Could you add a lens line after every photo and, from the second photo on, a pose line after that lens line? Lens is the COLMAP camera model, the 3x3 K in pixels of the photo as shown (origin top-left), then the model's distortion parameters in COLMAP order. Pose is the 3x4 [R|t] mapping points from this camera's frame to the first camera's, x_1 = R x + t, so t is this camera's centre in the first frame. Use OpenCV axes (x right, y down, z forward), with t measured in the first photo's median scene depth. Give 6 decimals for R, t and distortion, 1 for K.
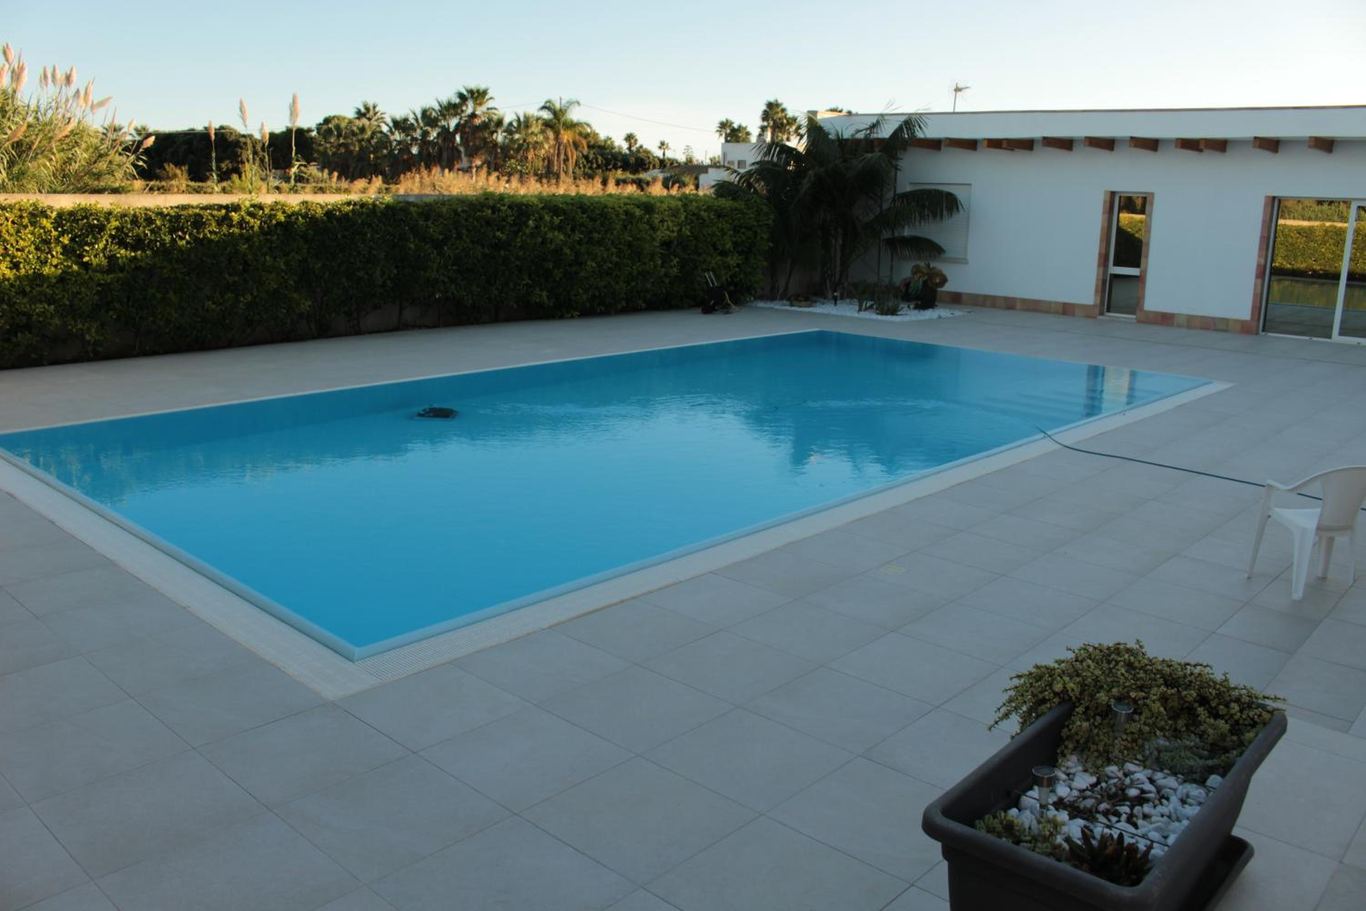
lens RADIAL K [[1123.0, 0, 683.0], [0, 1123.0, 455.5], [0, 0, 1]] dist [-0.158283, 0.128392]
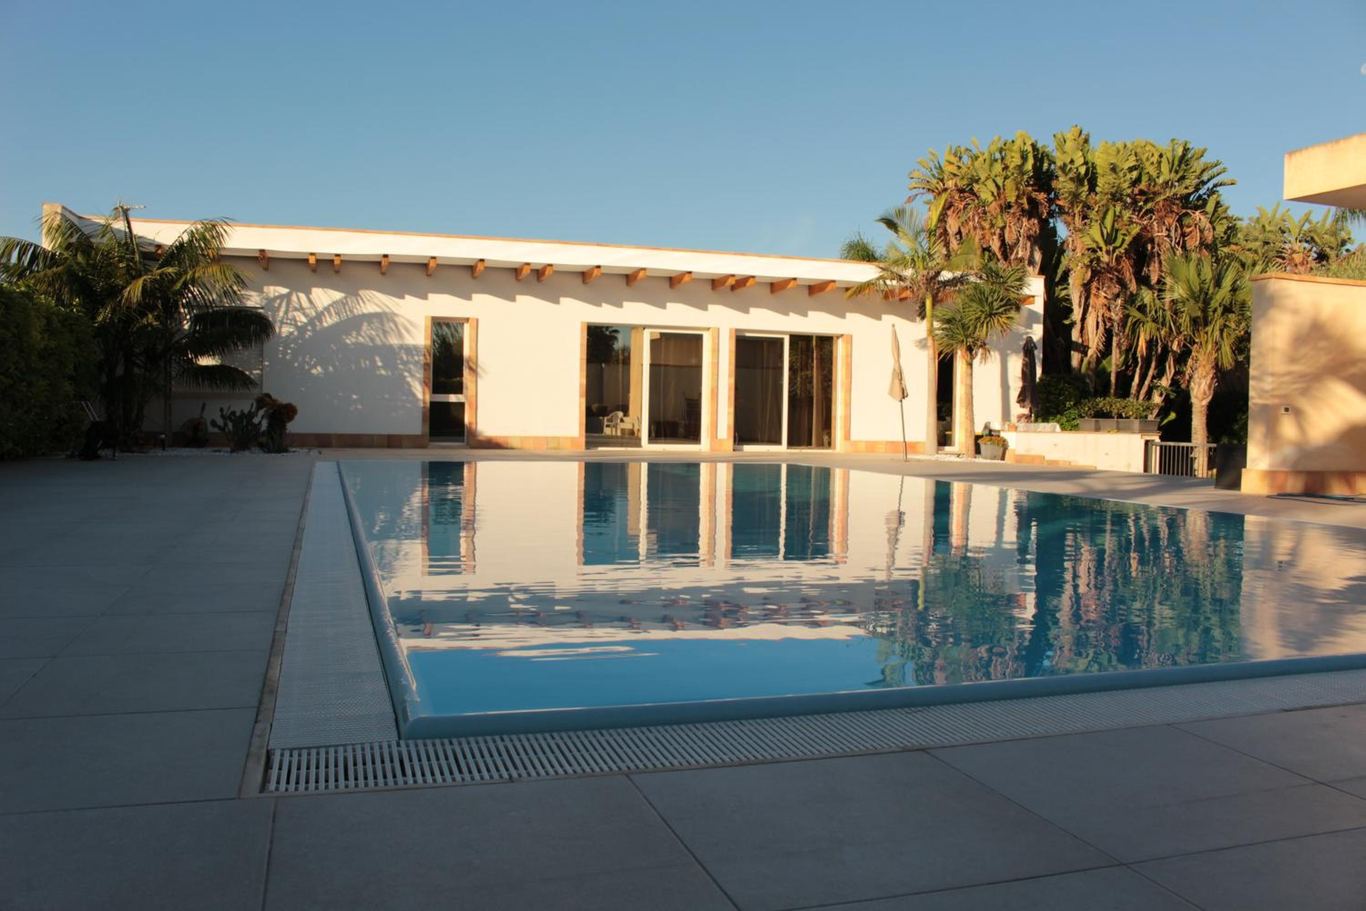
lens RADIAL K [[1123.0, 0, 683.0], [0, 1123.0, 455.5], [0, 0, 1]] dist [-0.158283, 0.128392]
pose [[0.506720, -0.045381, 0.860915, -0.374026], [0.190134, 0.979907, -0.060256, -0.019412], [-0.840883, 0.194222, 0.505167, 0.354396]]
